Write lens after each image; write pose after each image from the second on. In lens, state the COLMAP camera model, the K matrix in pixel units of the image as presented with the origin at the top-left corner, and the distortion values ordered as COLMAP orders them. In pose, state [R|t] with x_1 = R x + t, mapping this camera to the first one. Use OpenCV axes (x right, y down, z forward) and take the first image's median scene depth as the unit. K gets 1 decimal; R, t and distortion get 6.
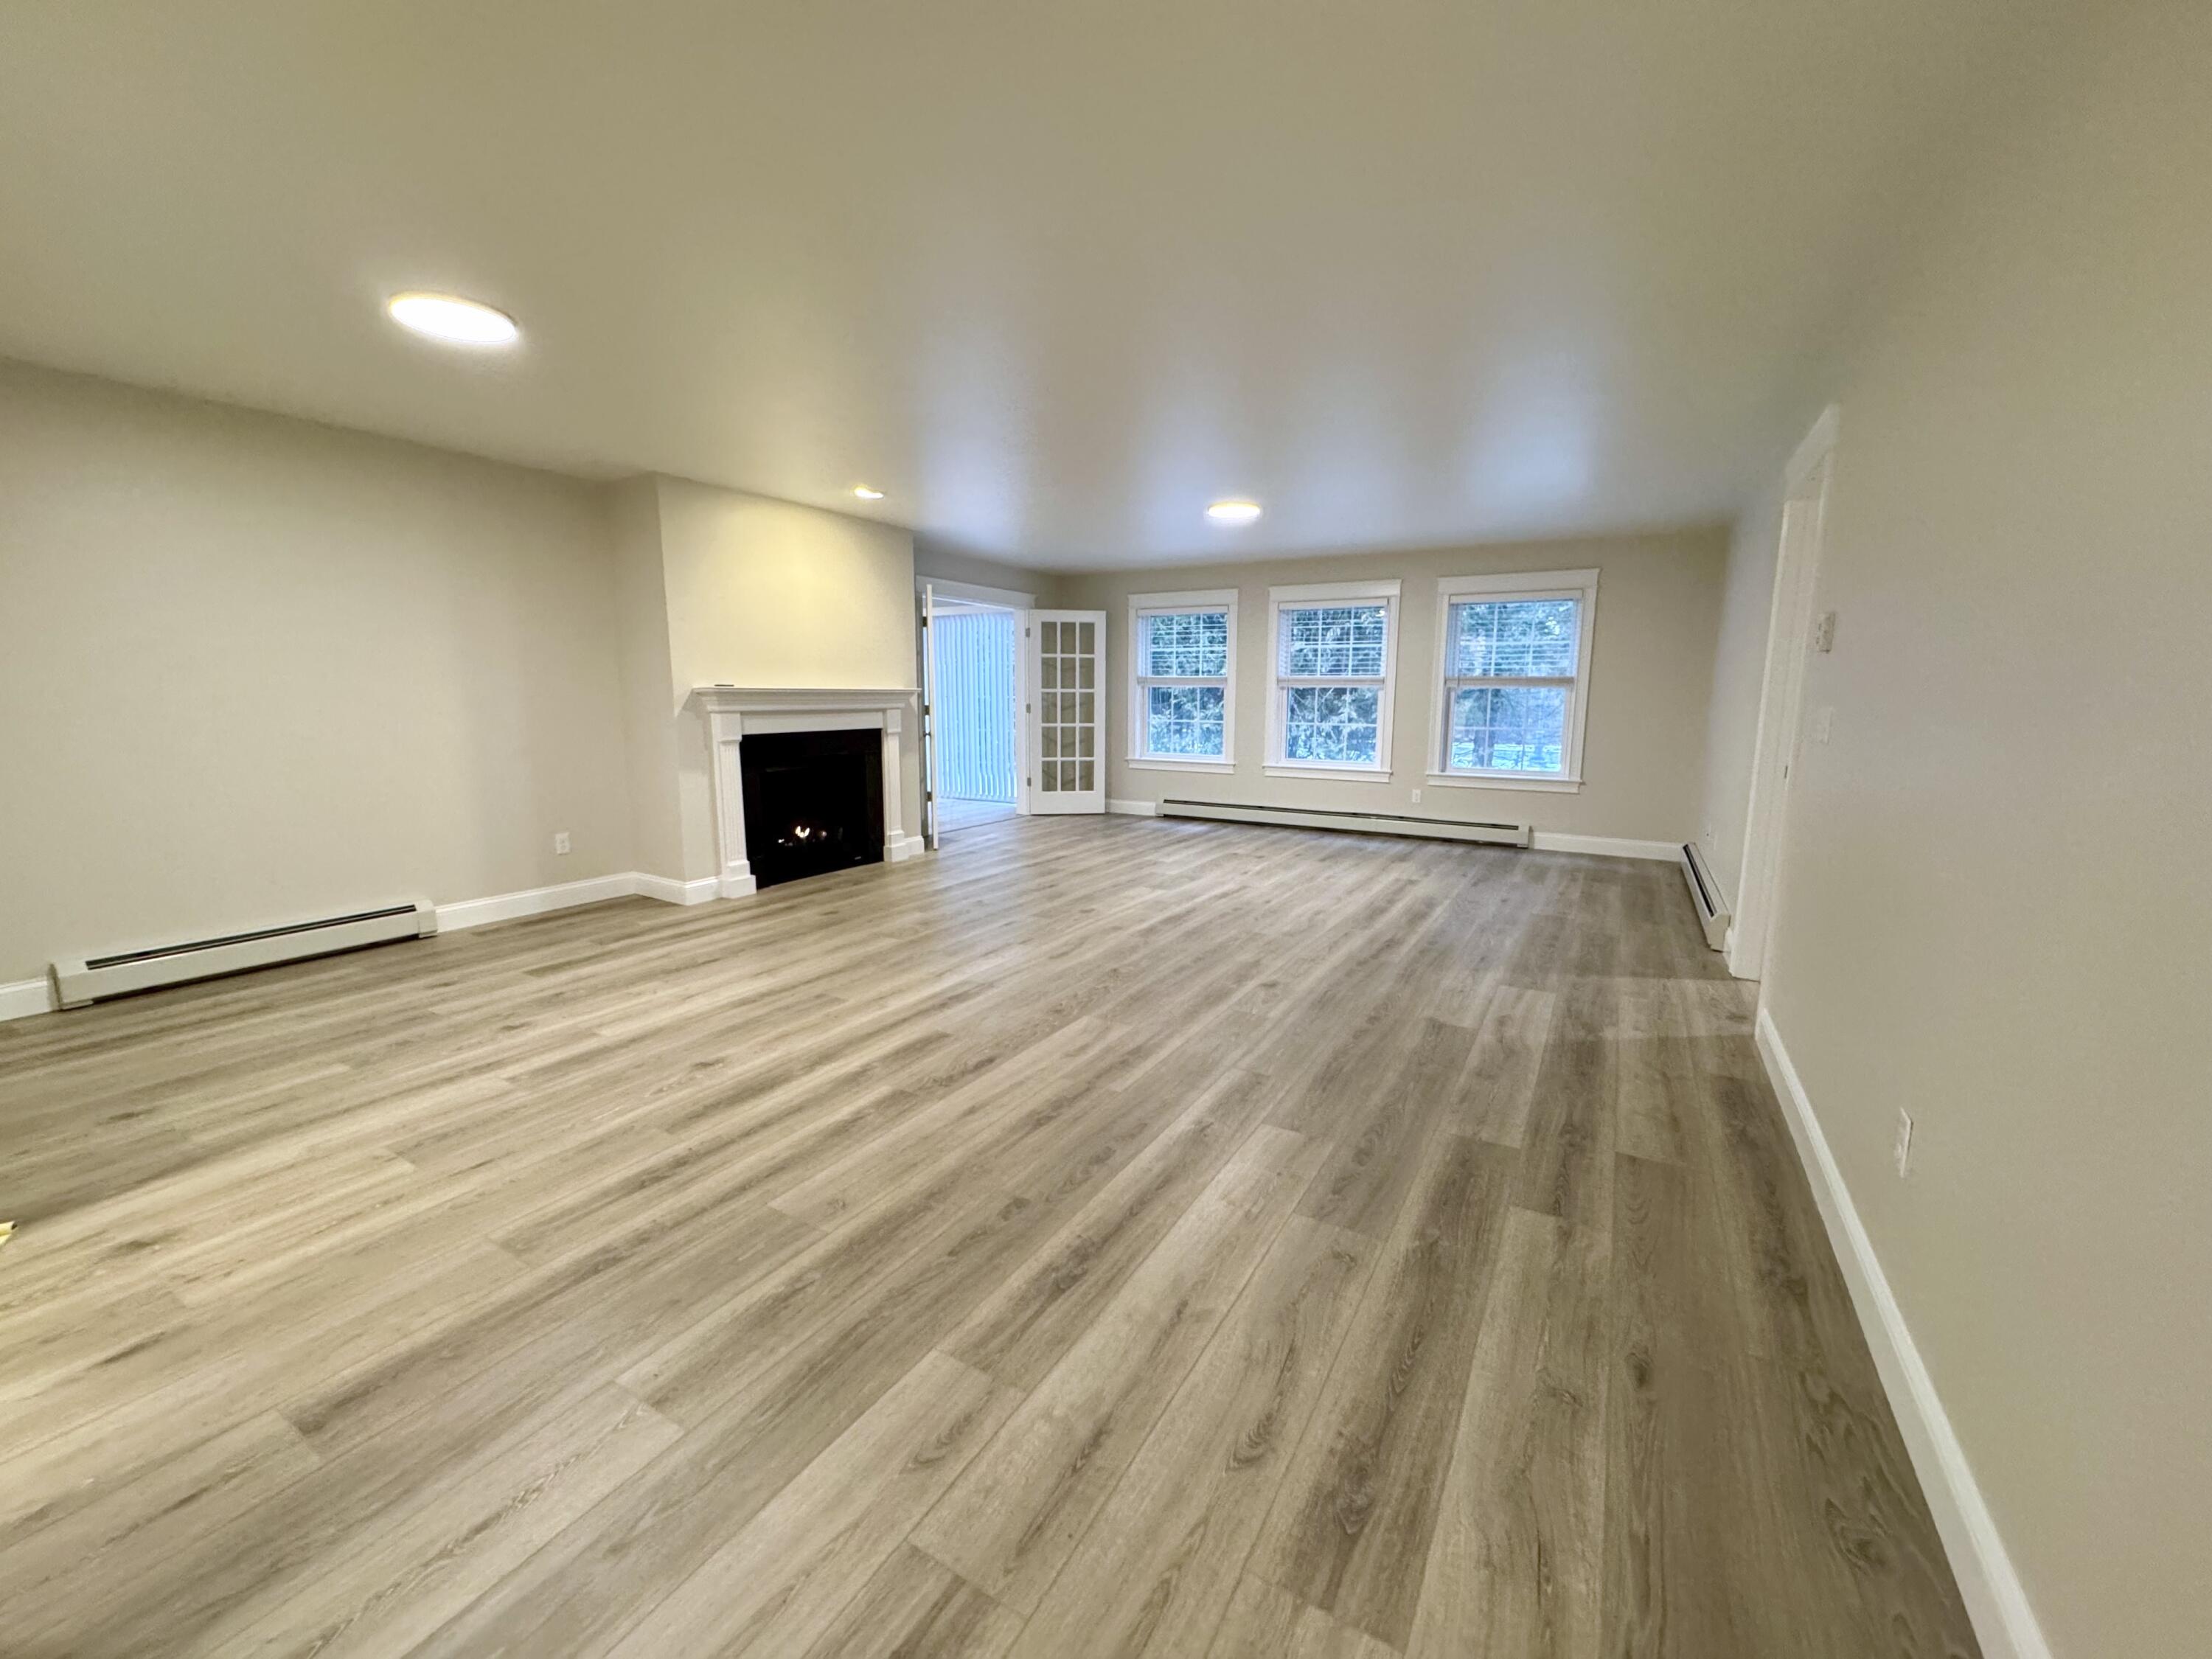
lens RADIAL K [[878.7, 0, 1106.0], [0, 878.7, 829.5], [0, 0, 1]] dist [-0.001646, 0.000074]
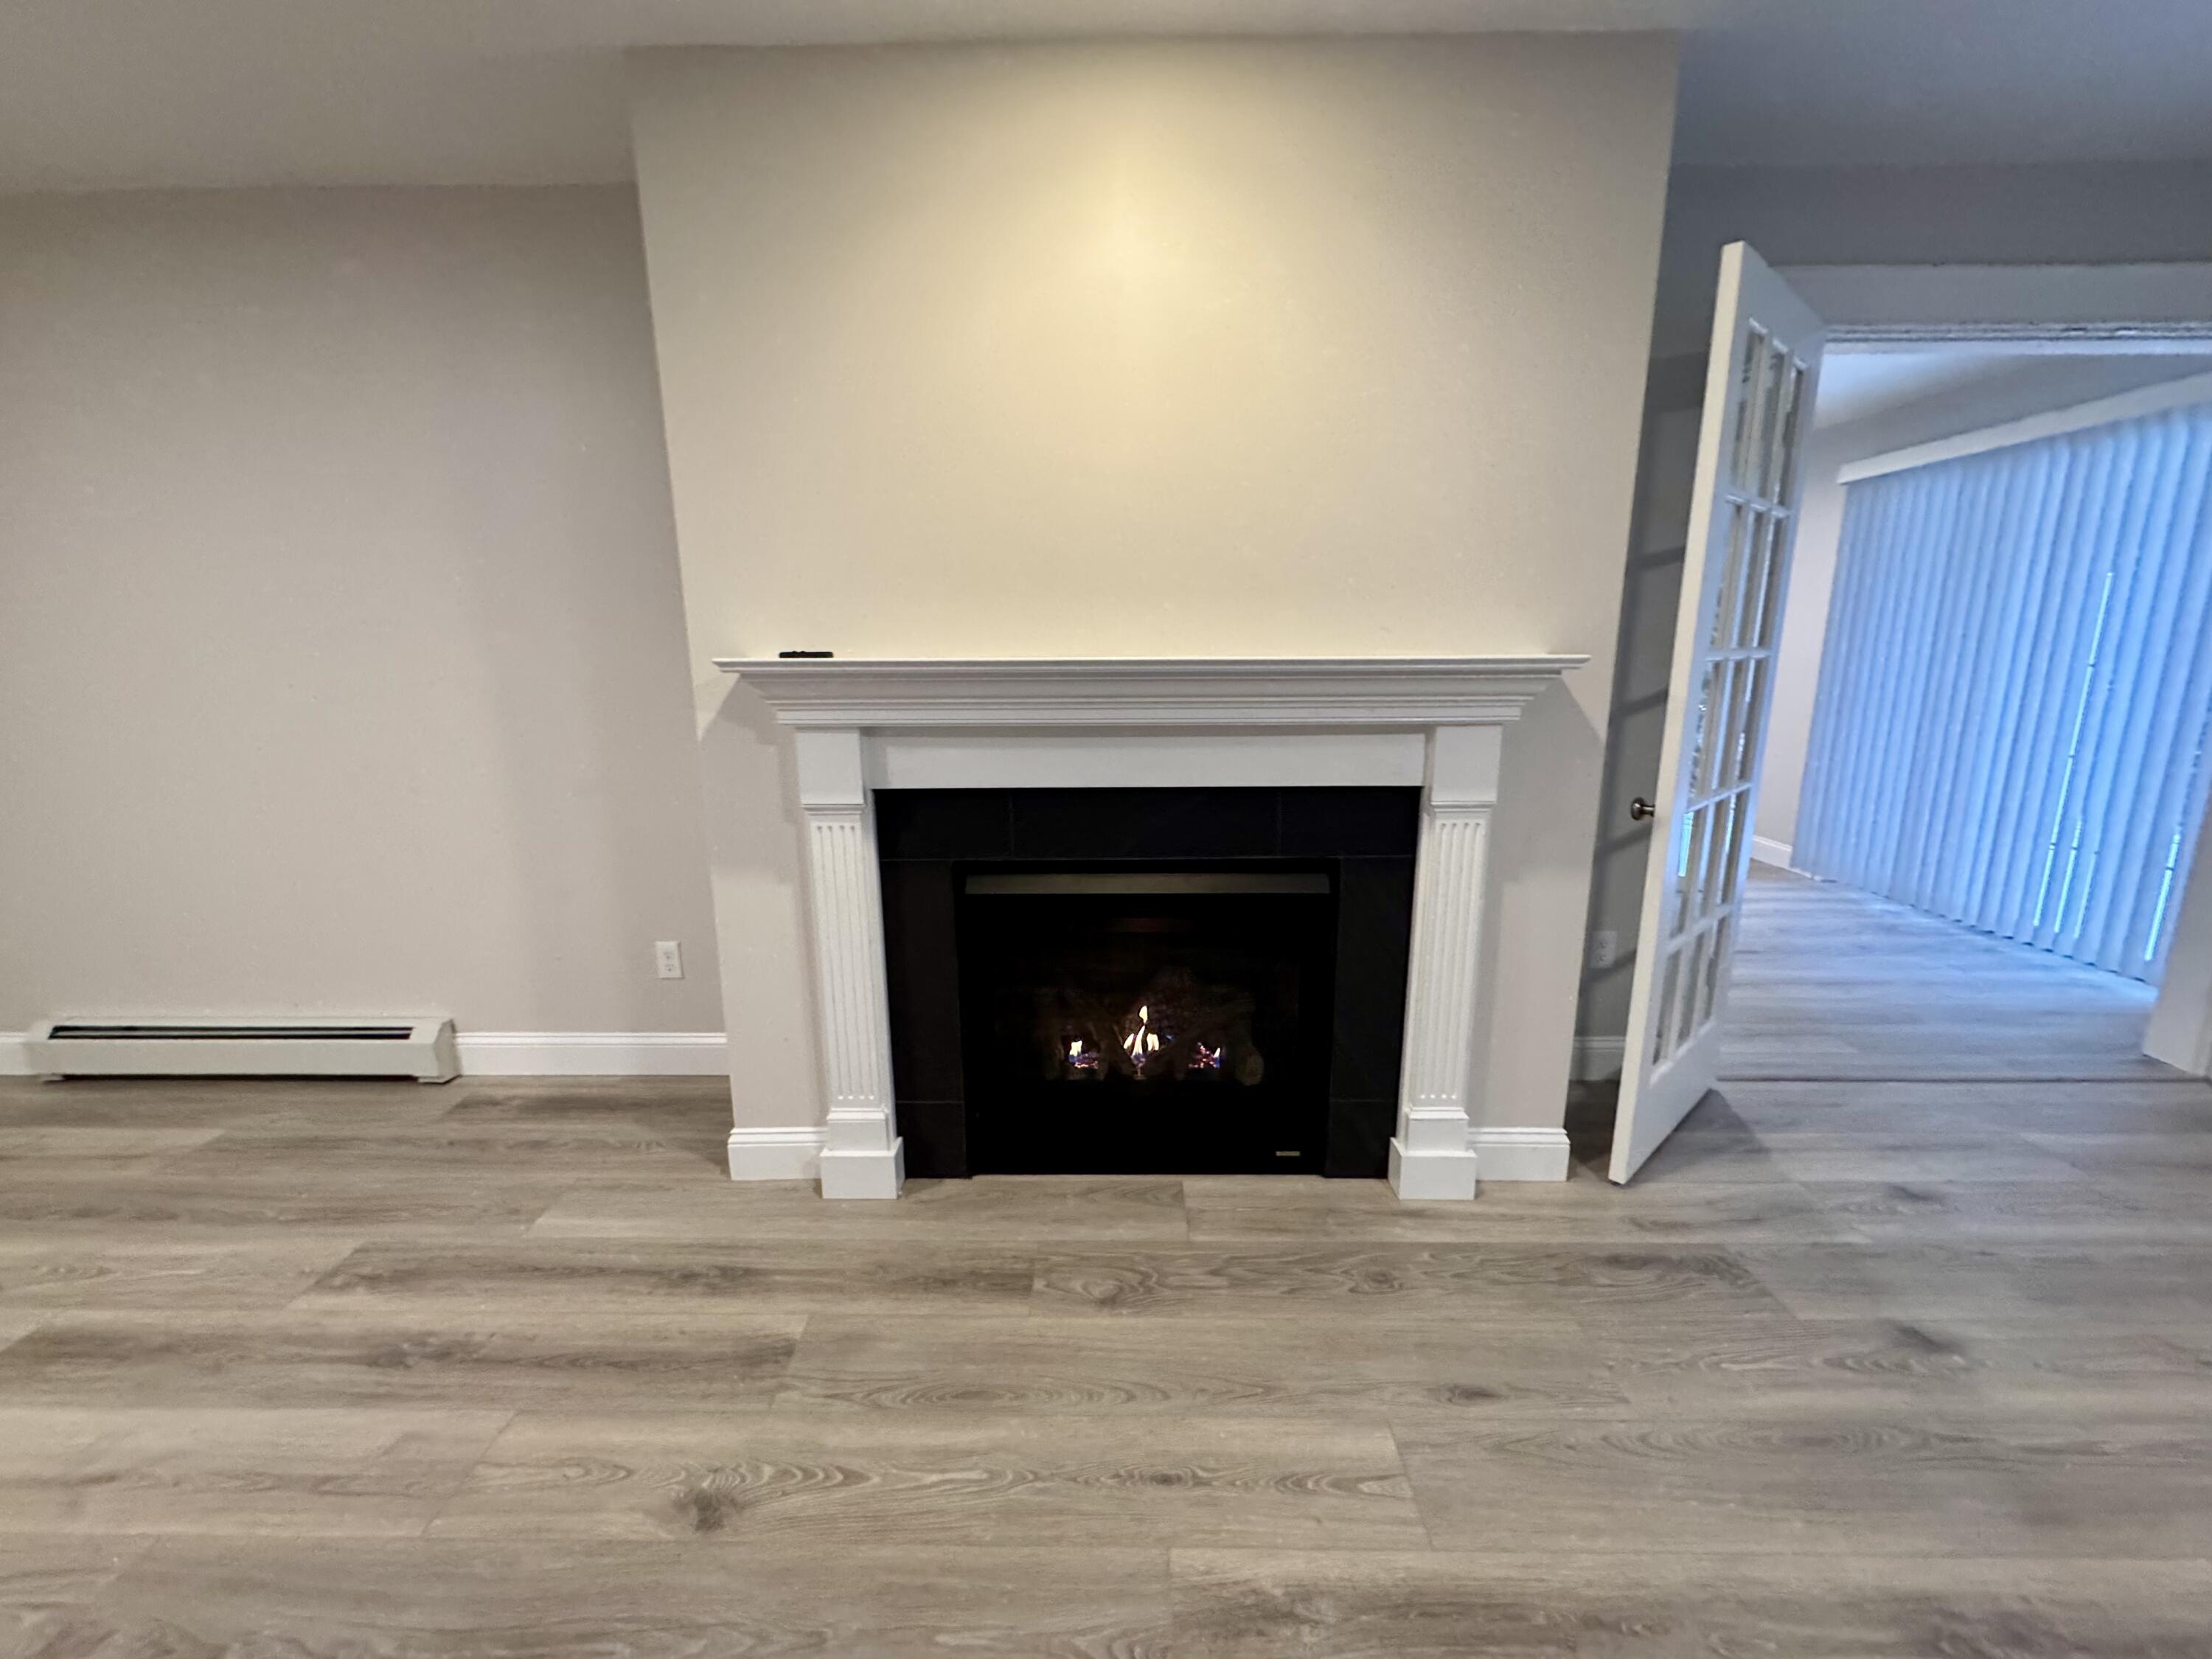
lens RADIAL K [[878.7, 0, 1106.0], [0, 878.7, 829.5], [0, 0, 1]] dist [-0.001646, 0.000074]
pose [[0.494957, 0.174281, -0.851260, -0.068295], [-0.127420, 0.983646, 0.127298, -0.183971], [0.859524, 0.045460, 0.509070, 1.100755]]
